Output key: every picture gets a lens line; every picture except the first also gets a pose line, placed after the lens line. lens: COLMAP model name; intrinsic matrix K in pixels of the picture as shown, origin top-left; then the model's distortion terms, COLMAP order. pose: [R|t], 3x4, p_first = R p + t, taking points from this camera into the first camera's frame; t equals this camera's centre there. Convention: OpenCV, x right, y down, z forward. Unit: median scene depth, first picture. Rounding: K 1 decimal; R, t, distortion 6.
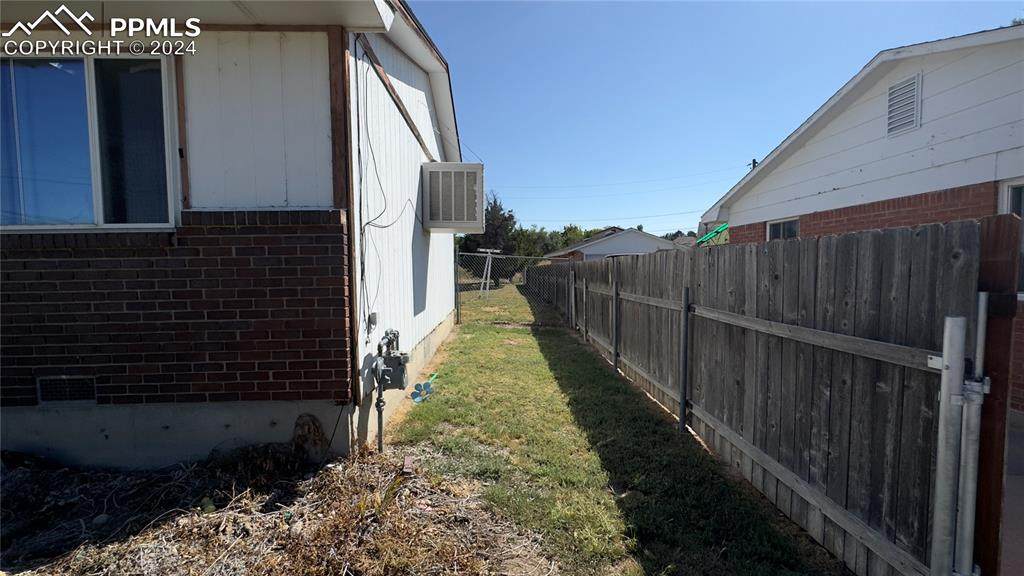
lens RADIAL K [[403.7, 0, 512.0], [0, 403.7, 288.0], [0, 0, 1]] dist [0.000215, 0.000064]
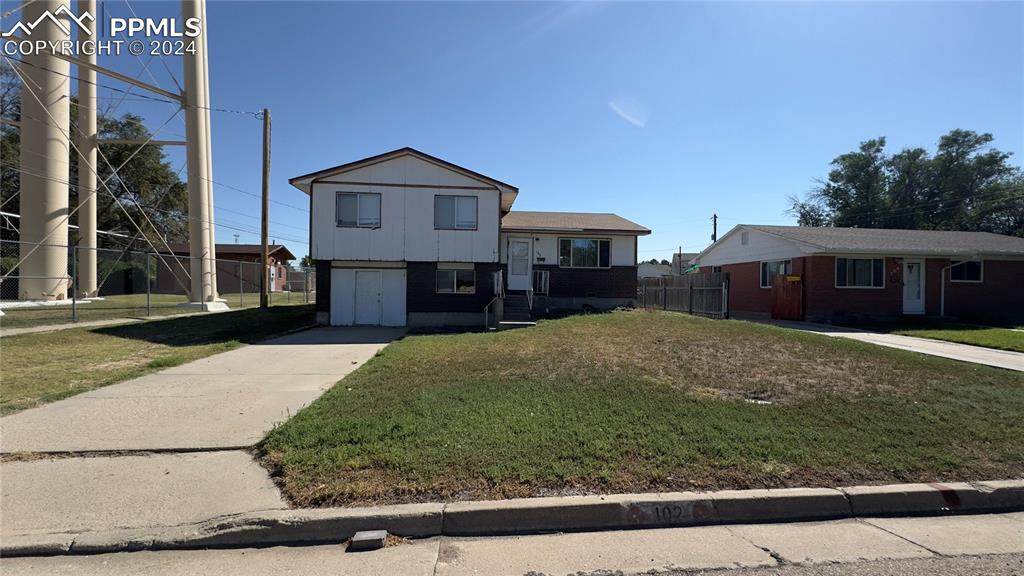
lens RADIAL K [[403.7, 0, 512.0], [0, 403.7, 288.0], [0, 0, 1]] dist [0.000215, 0.000064]
pose [[0.997728, 0.026060, 0.062125, -1.338894], [-0.022613, 0.998199, -0.055564, 0.255048], [-0.063461, 0.054033, 0.996521, -2.448331]]
